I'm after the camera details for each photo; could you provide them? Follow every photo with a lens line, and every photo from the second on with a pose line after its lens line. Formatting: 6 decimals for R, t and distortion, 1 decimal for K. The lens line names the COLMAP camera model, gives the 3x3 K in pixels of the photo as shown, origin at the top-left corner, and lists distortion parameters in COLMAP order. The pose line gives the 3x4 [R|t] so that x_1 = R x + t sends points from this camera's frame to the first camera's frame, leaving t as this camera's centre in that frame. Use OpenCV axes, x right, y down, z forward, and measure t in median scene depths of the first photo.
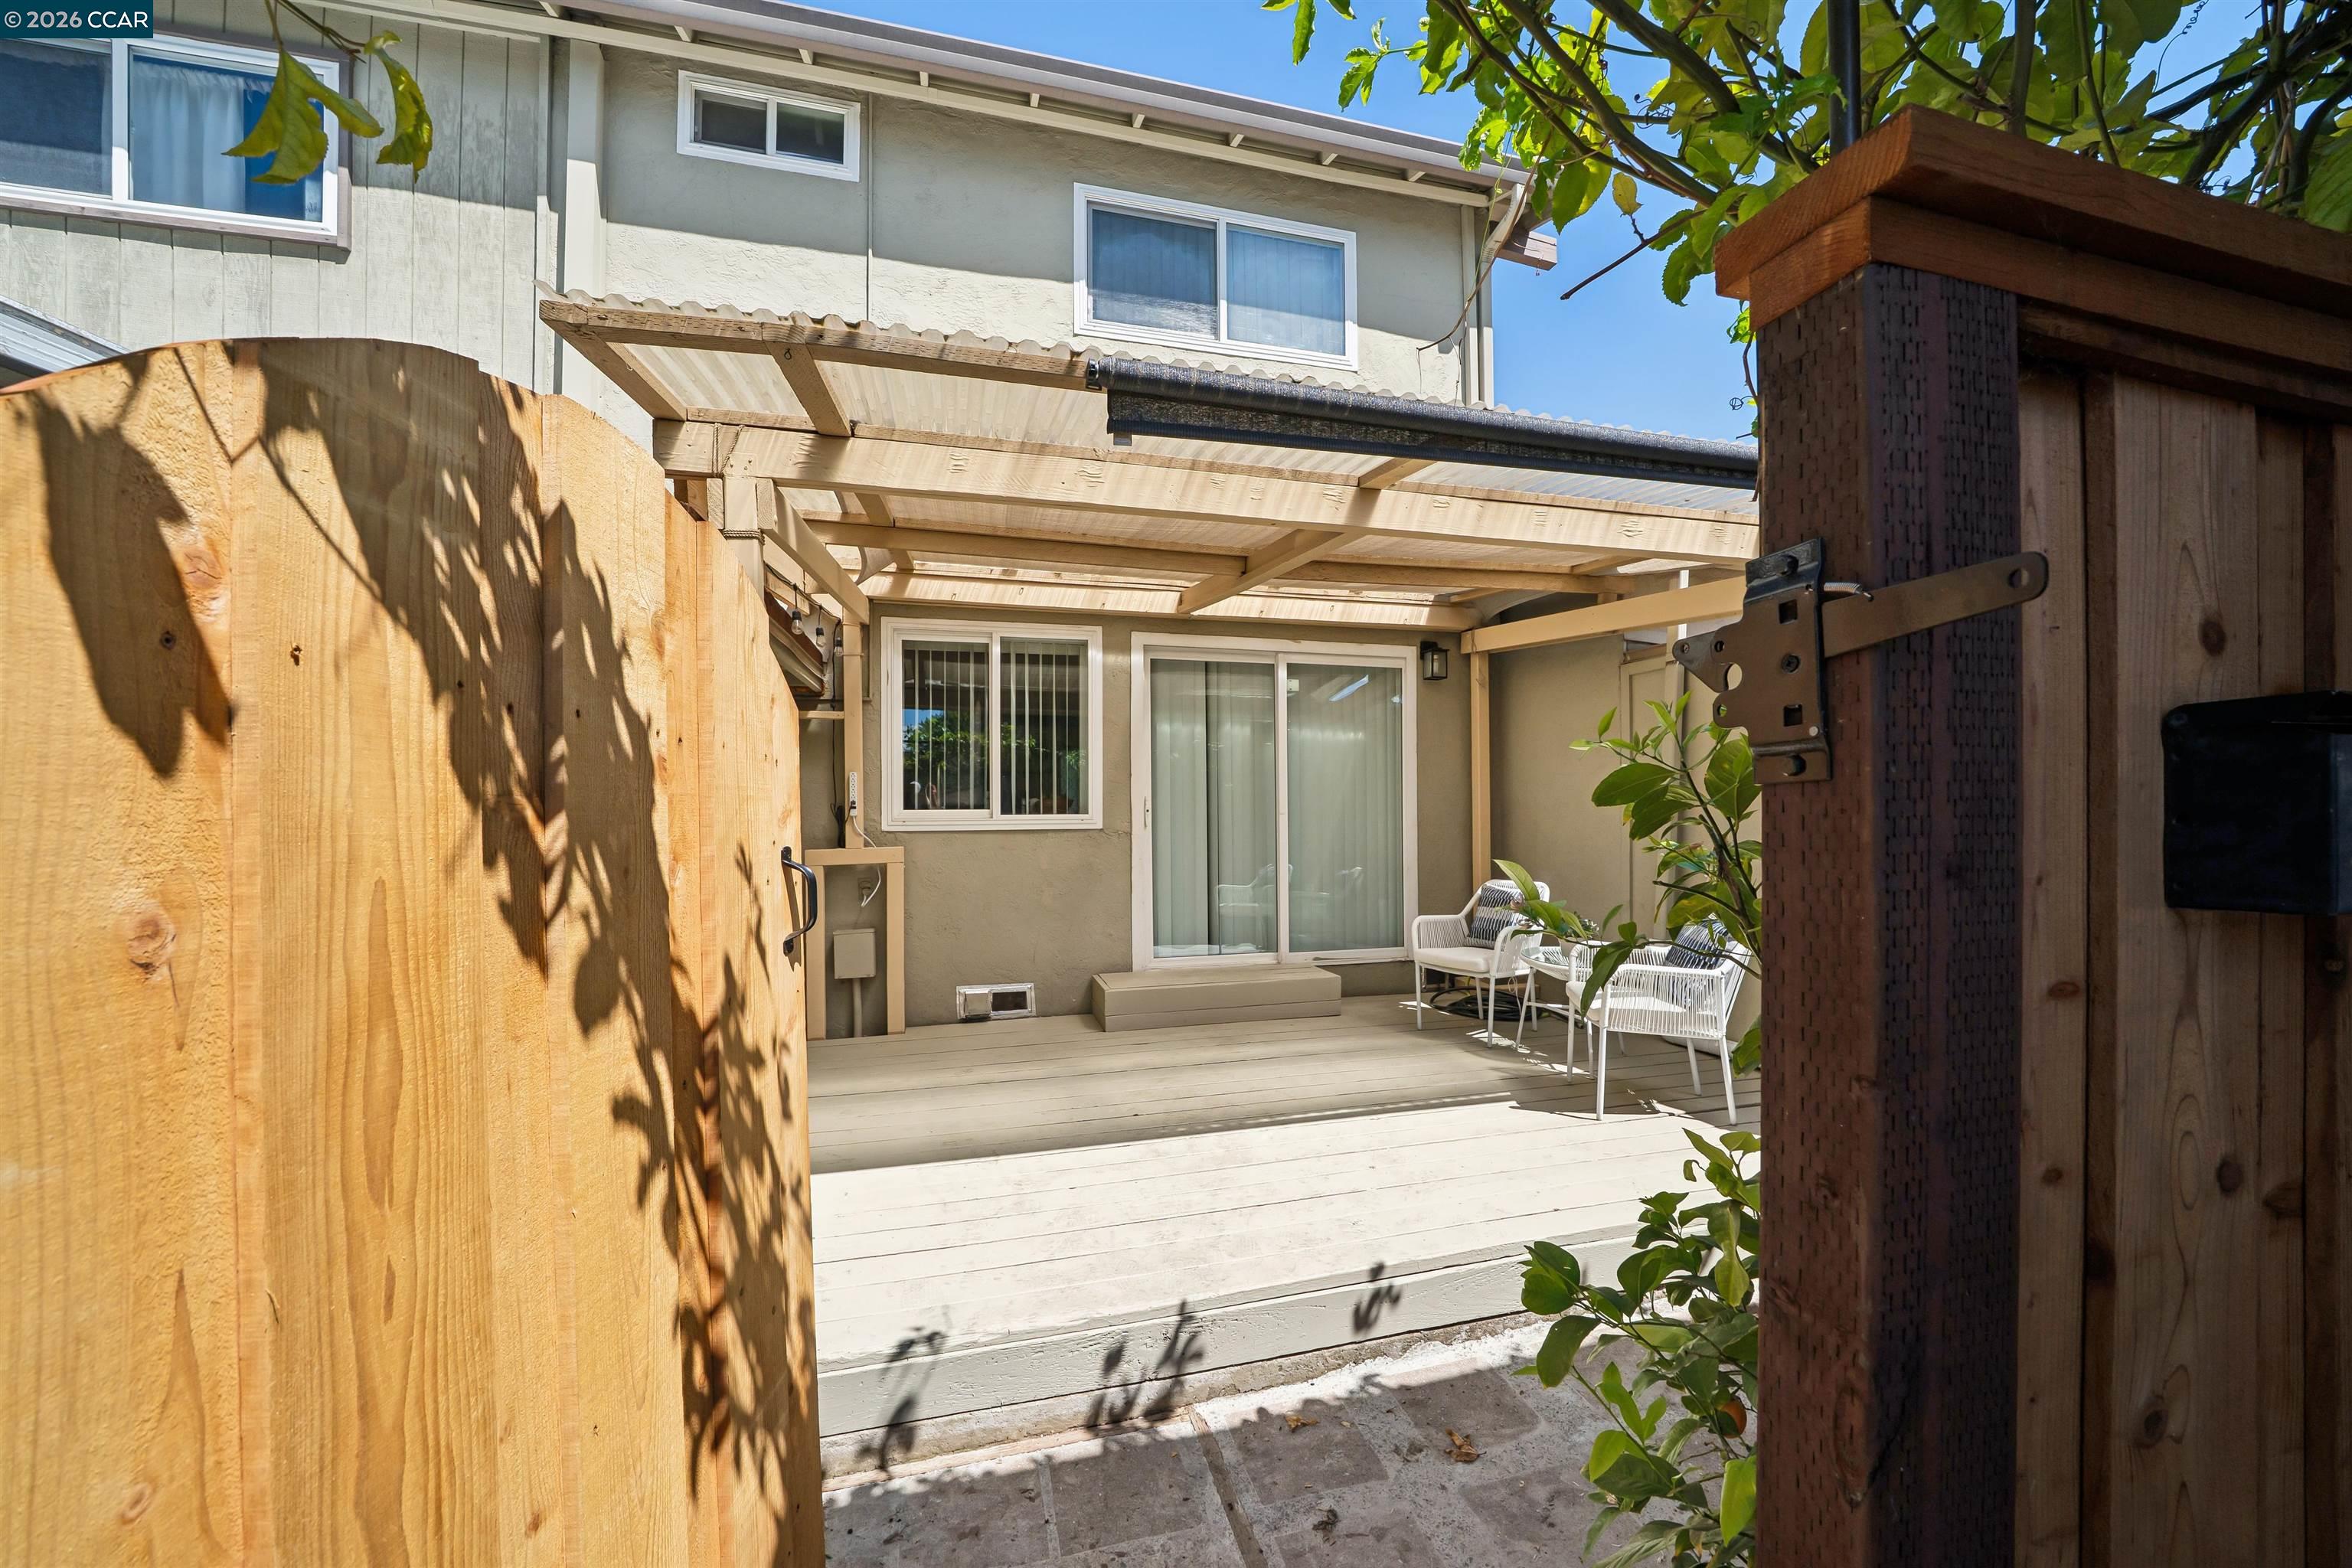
lens RADIAL K [[856.3, 0, 1171.2], [0, 856.3, 824.3], [0, 0, 1]] dist [-0.034838, 0.000015]
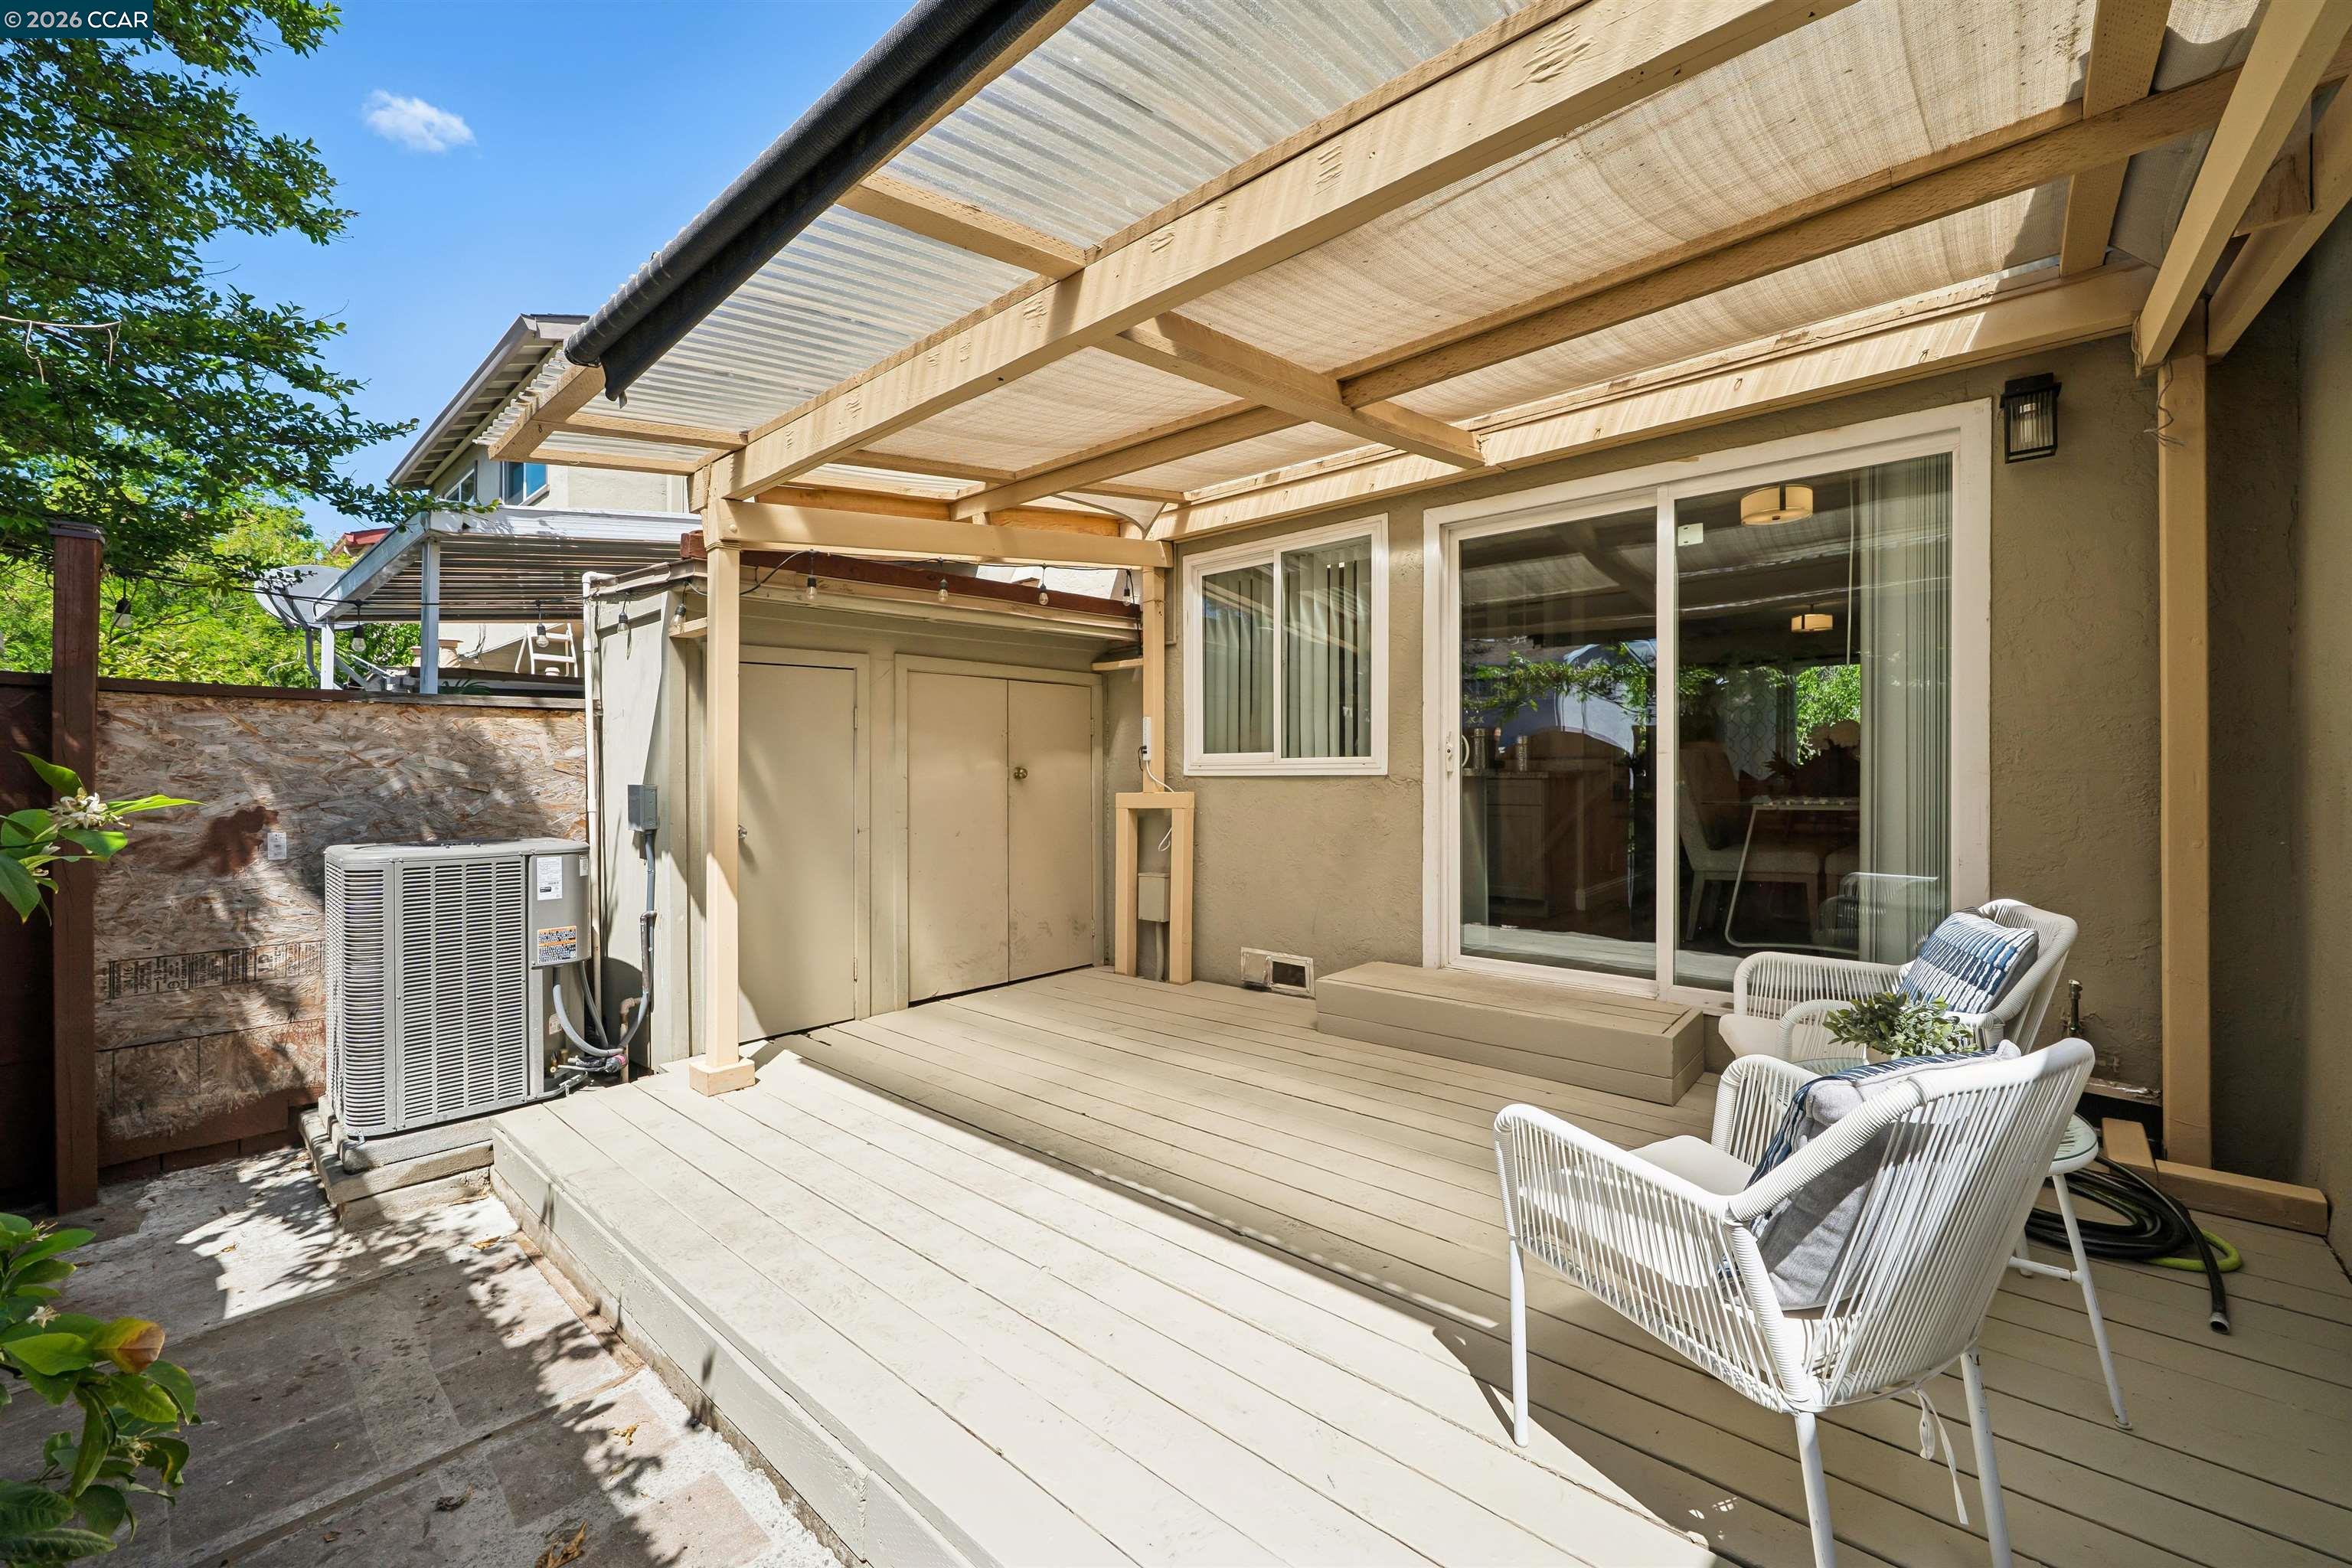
lens RADIAL K [[934.0, 0, 1168.8], [0, 934.0, 775.3], [0, 0, 1]] dist [0.000186, -0.000067]
pose [[0.557154, 0.011817, -0.830325, 0.523046], [-0.000863, 0.999906, 0.013652, -0.007025], [0.830409, -0.006890, 0.557112, 0.372267]]
